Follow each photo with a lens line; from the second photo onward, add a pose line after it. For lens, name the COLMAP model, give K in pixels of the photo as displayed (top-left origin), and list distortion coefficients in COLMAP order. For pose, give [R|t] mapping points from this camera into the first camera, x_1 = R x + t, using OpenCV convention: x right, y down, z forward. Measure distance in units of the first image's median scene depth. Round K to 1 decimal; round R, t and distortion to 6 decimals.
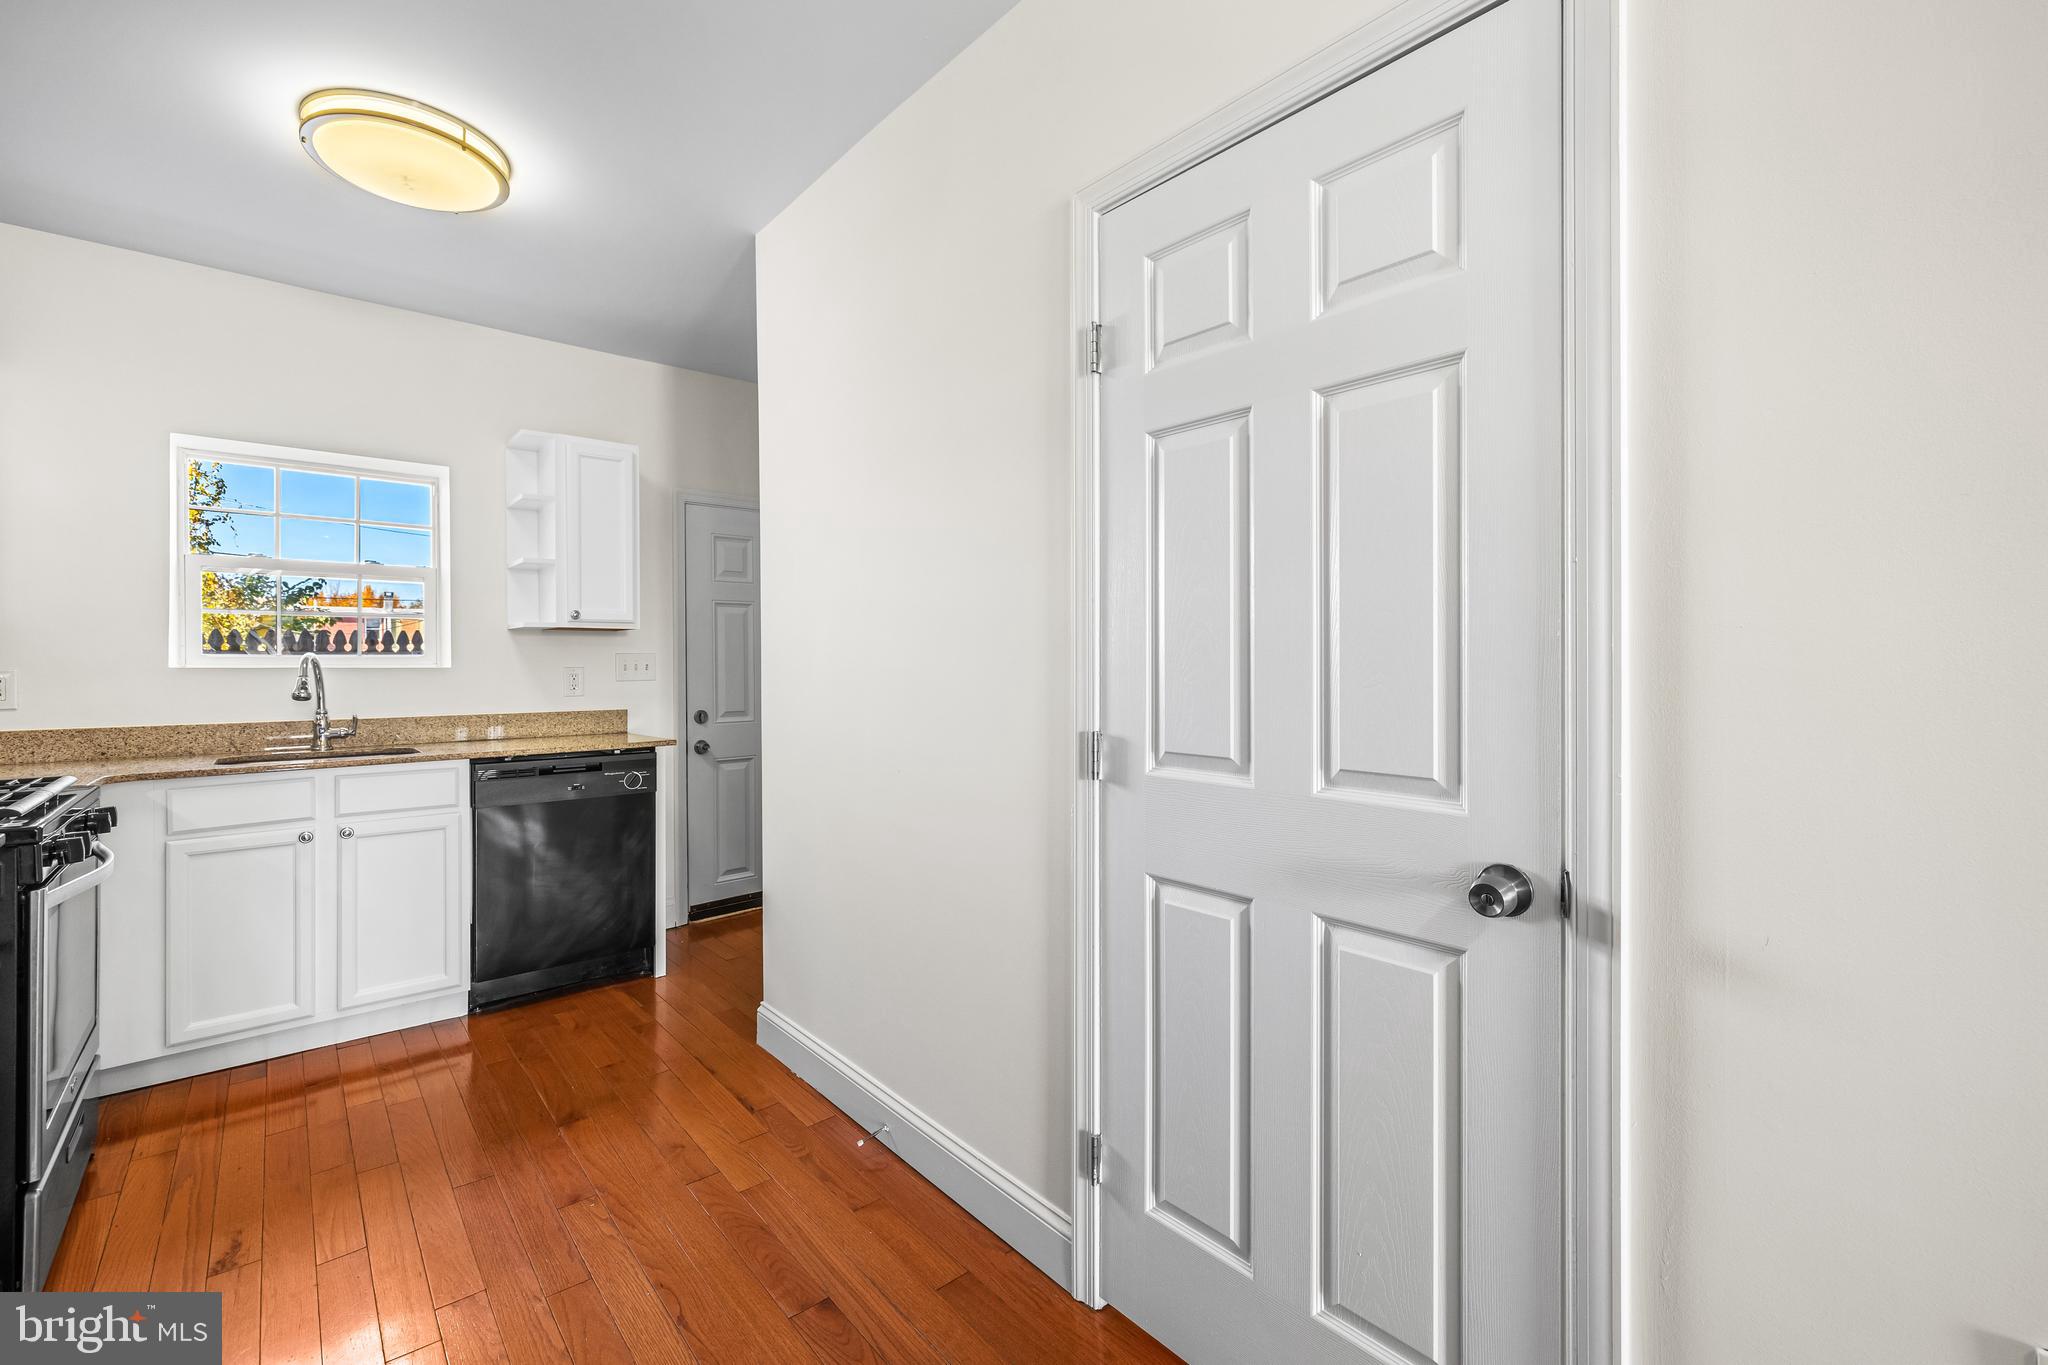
lens RADIAL K [[864.4, 0, 1022.9], [0, 864.4, 671.8], [0, 0, 1]] dist [-0.002696, -0.000205]
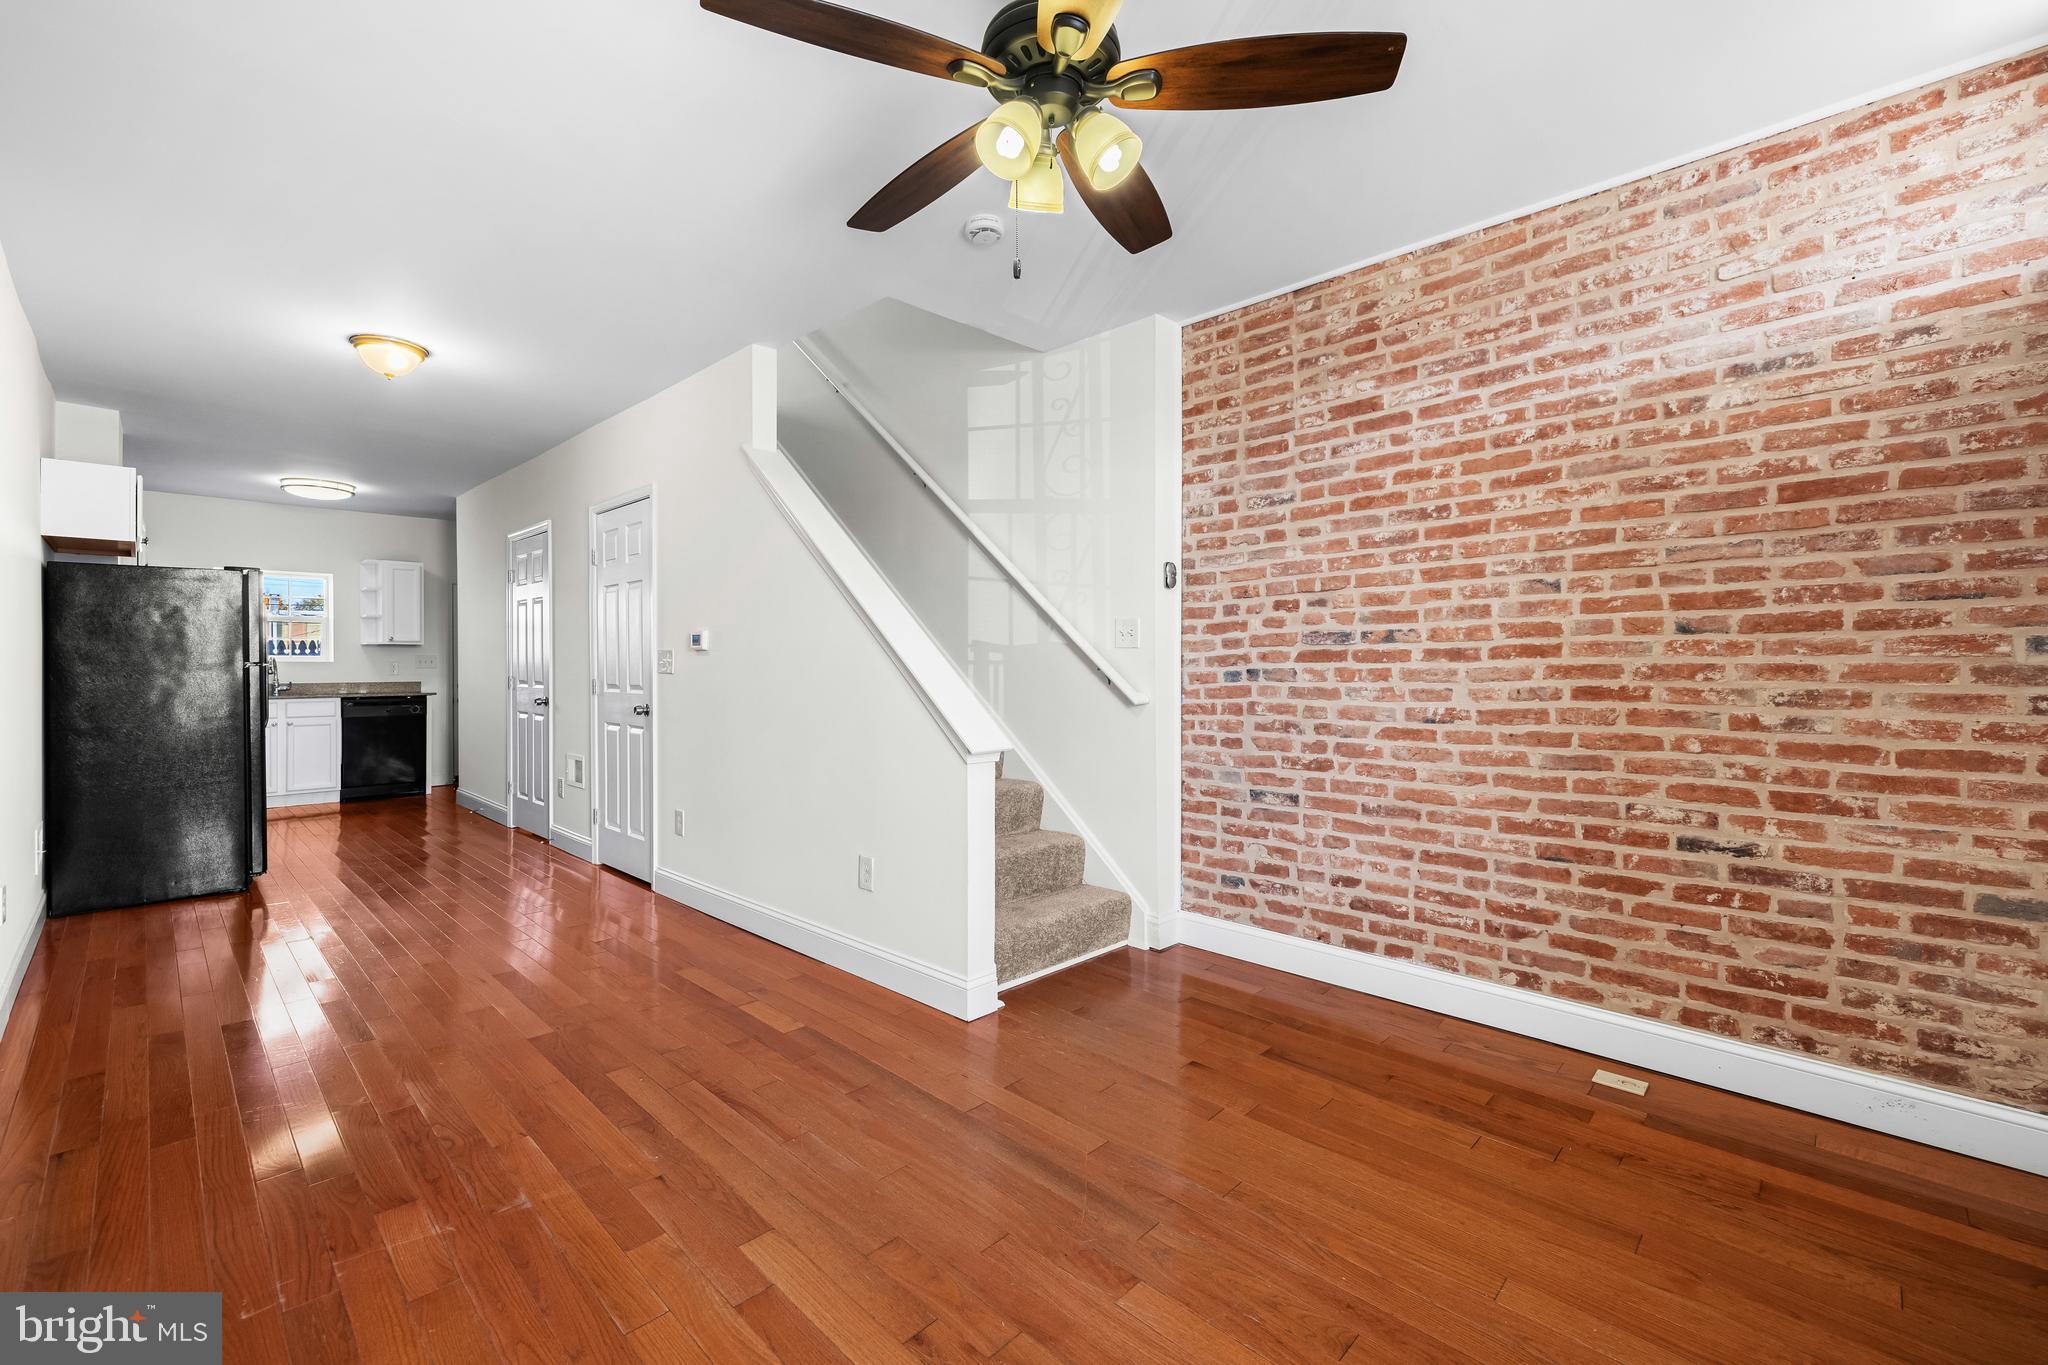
lens RADIAL K [[864.4, 0, 1019.5], [0, 864.4, 661.0], [0, 0, 1]] dist [-0.002696, -0.000205]
pose [[0.996578, 0.000023, 0.082663, 1.080480], [0.000988, 0.999925, -0.012192, 0.025683], [-0.082657, 0.012232, 0.996503, -1.609325]]
